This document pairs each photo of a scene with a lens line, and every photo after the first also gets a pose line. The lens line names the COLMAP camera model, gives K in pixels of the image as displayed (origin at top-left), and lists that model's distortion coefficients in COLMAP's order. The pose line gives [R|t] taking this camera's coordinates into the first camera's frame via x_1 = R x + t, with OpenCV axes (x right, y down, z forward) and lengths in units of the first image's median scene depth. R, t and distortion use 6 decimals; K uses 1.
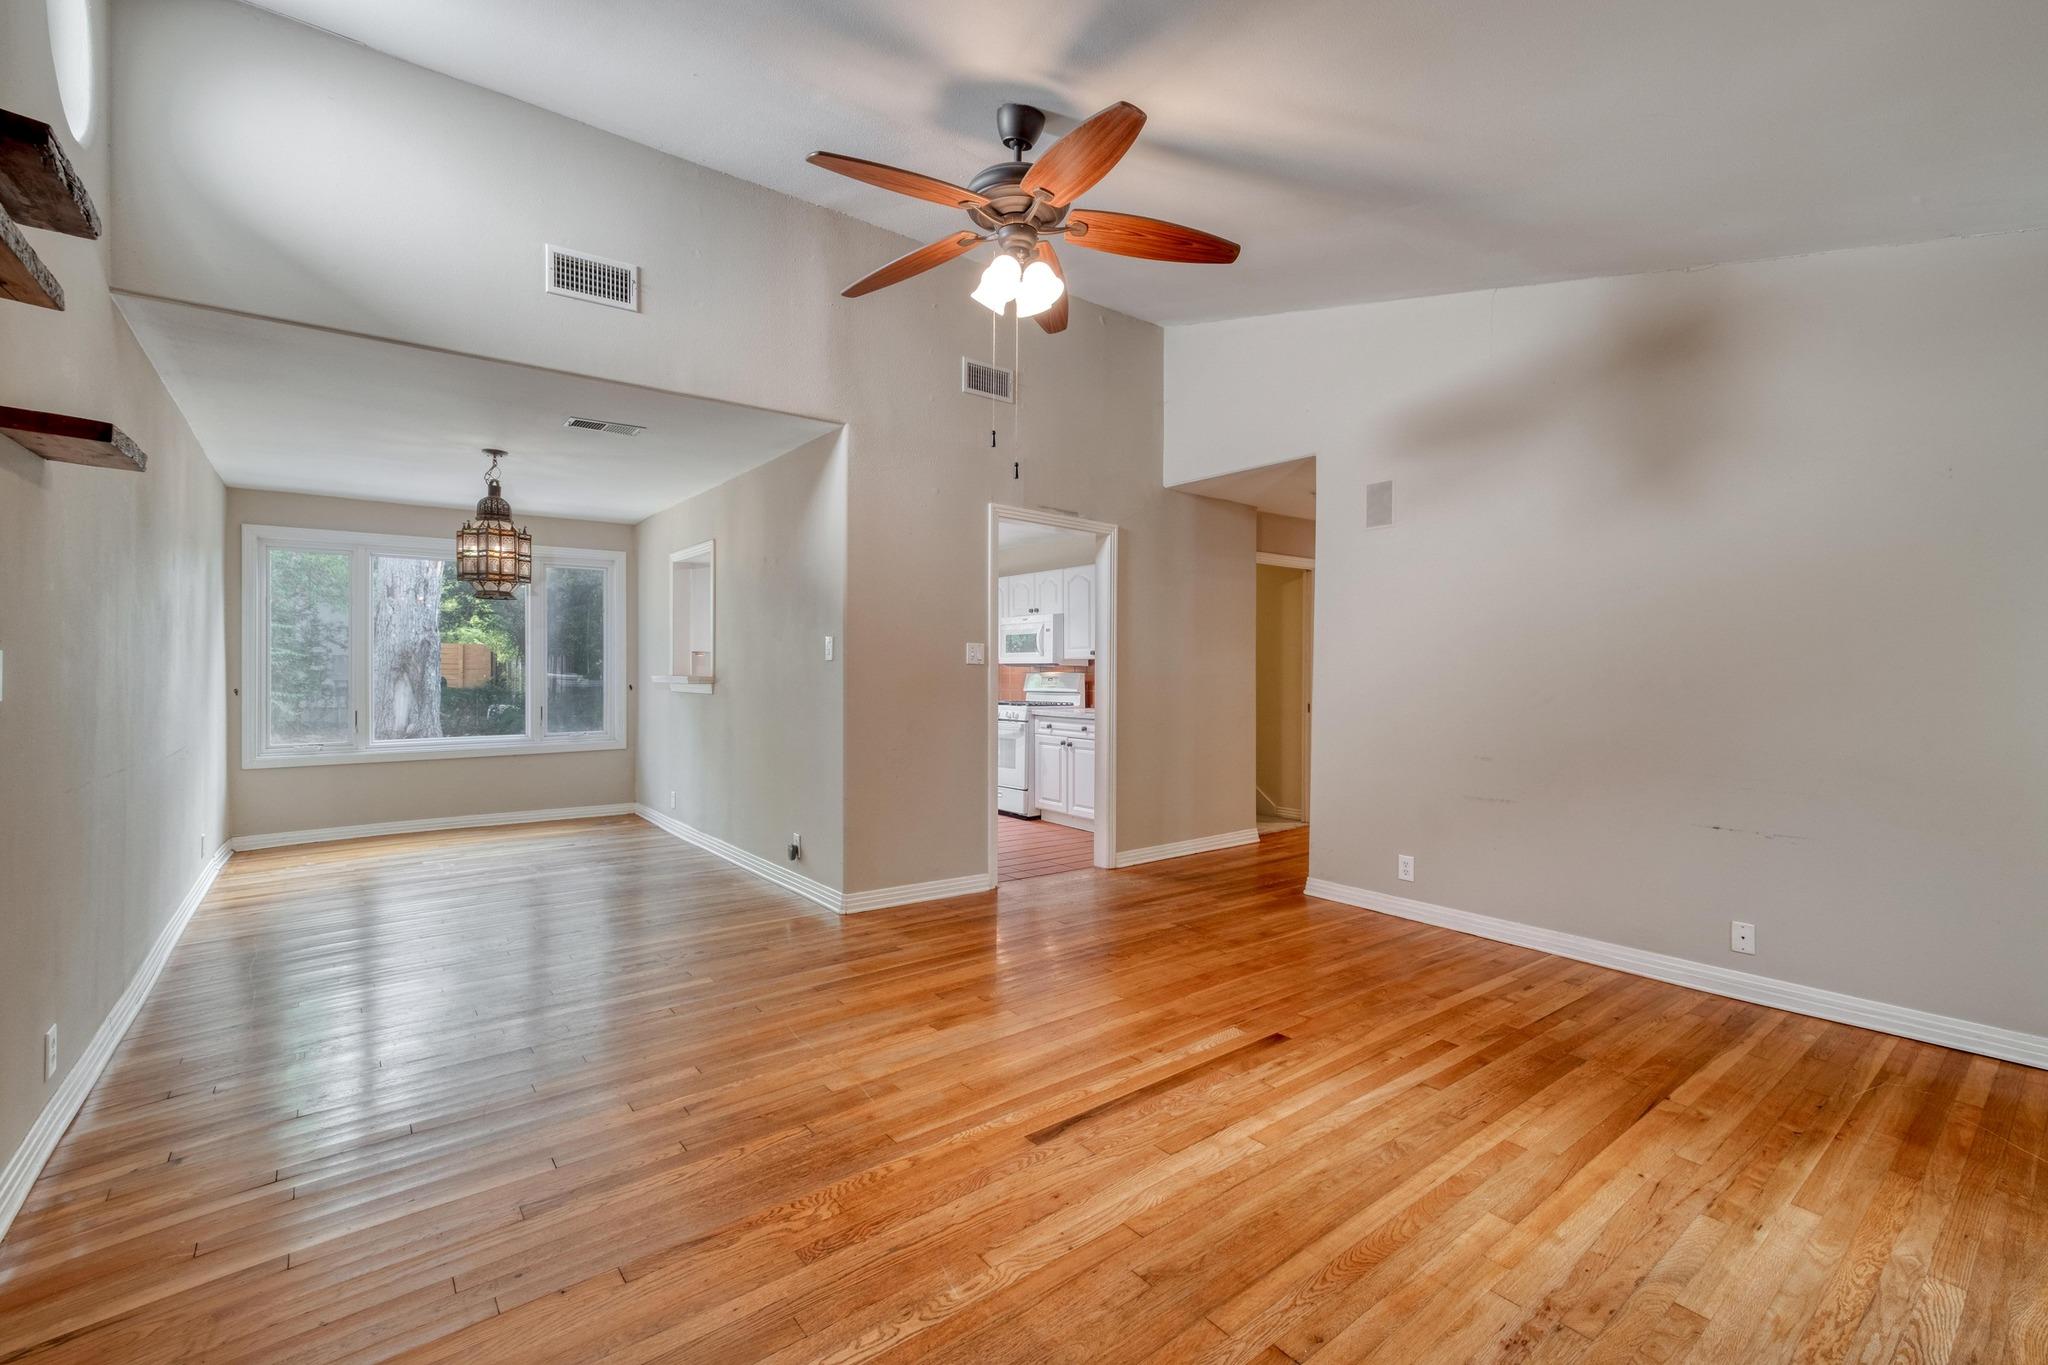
lens RADIAL K [[888.0, 0, 1030.5], [0, 888.0, 669.3], [0, 0, 1]] dist [-0.002271, -0.000814]
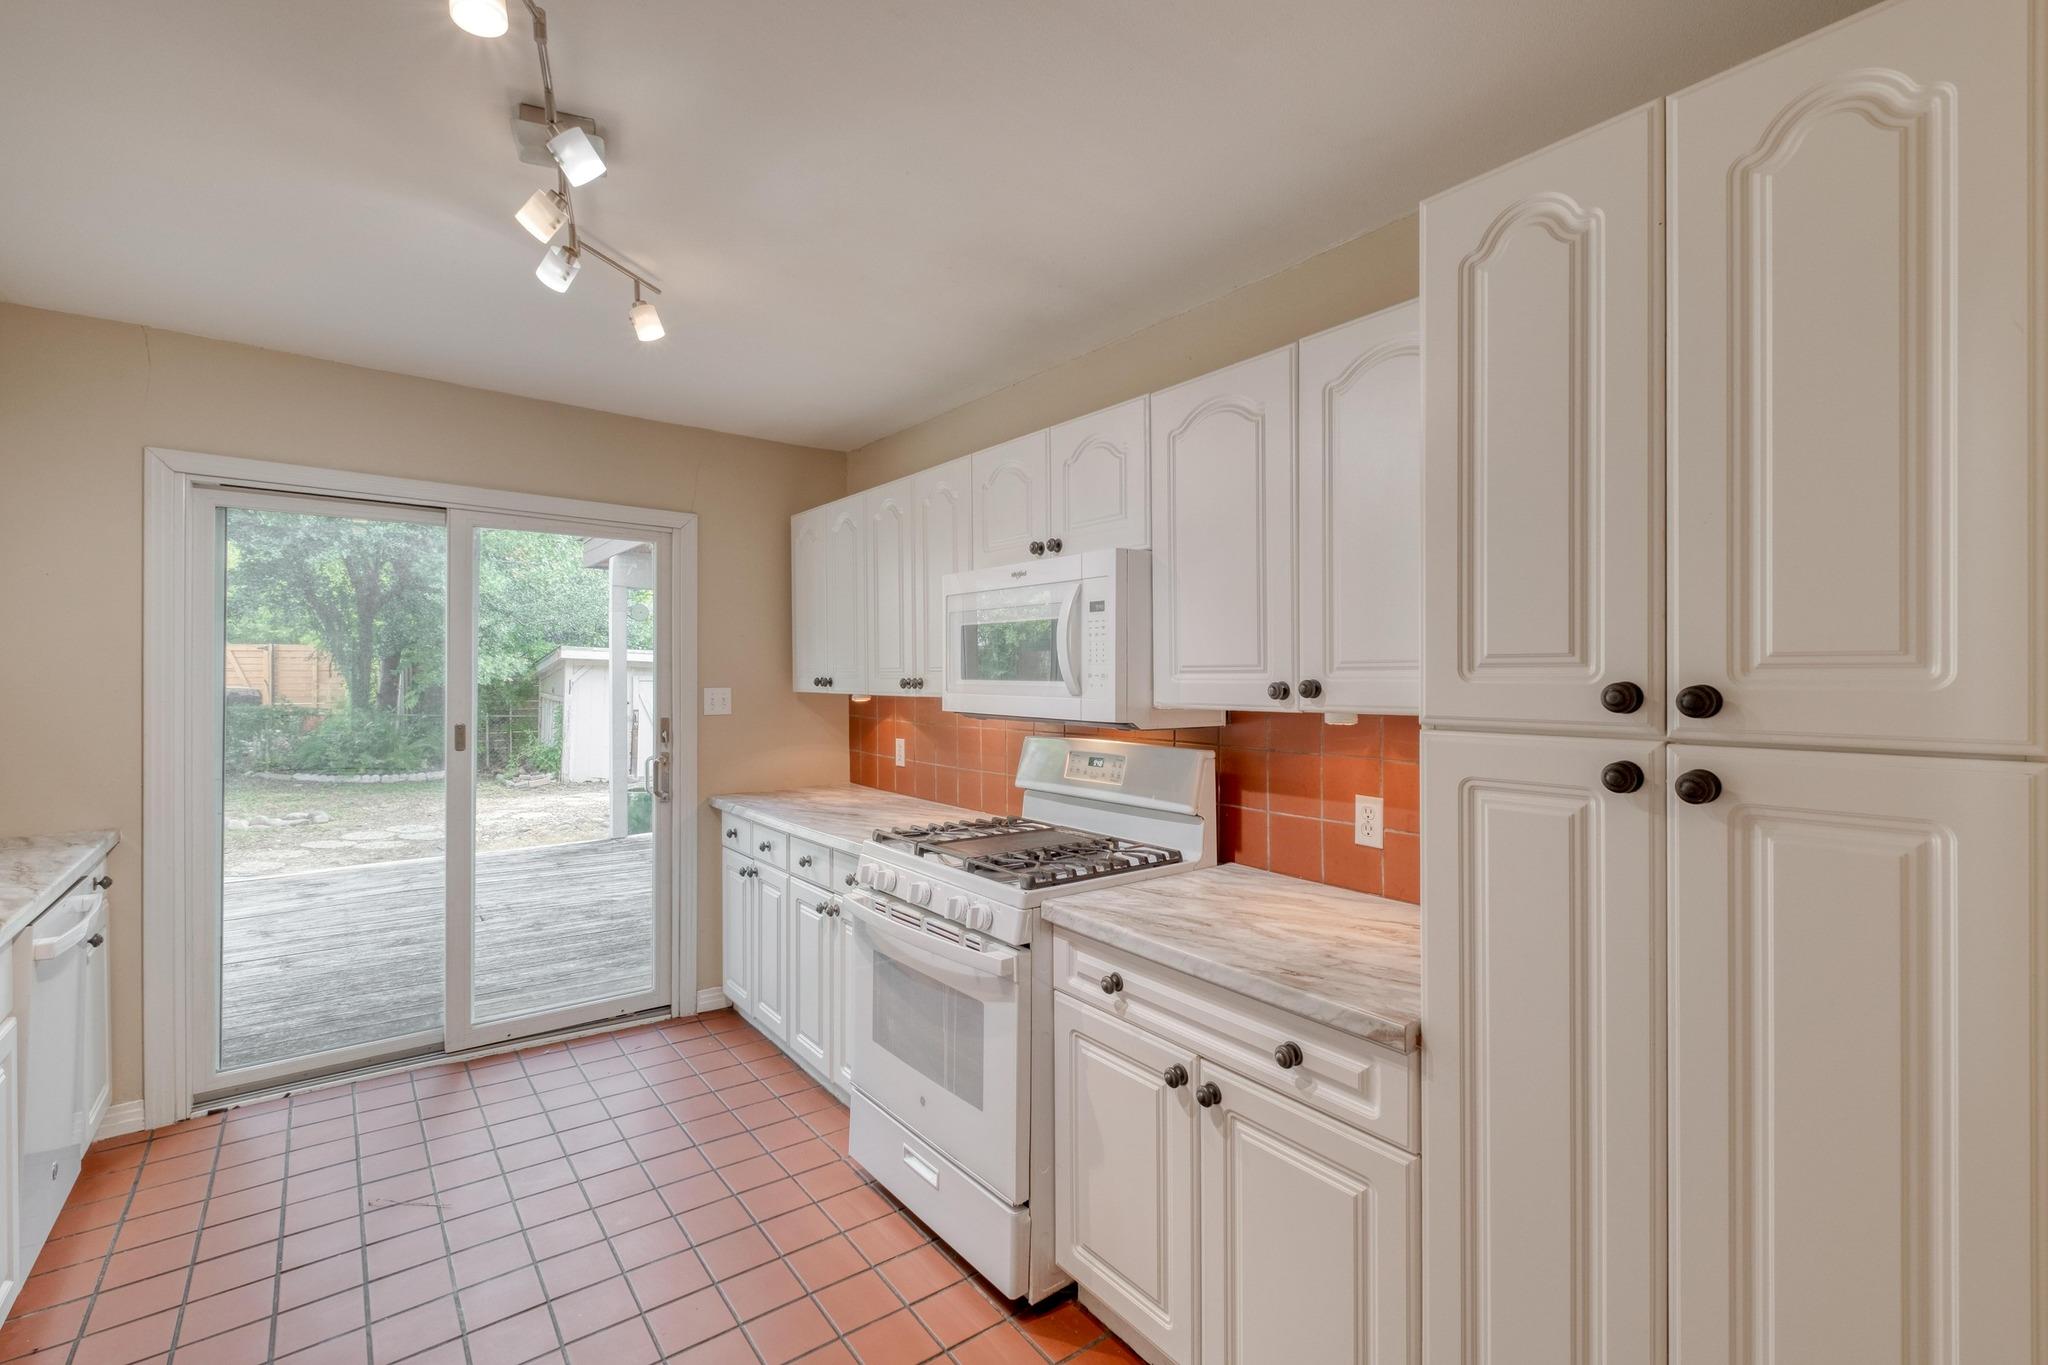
lens RADIAL K [[888.0, 0, 1030.5], [0, 888.0, 669.3], [0, 0, 1]] dist [-0.002271, -0.000814]
pose [[0.999976, -0.005060, -0.004719, -0.000656], [0.005052, 0.999986, -0.001739, -0.023465], [0.004727, 0.001715, 0.999987, 0.713715]]
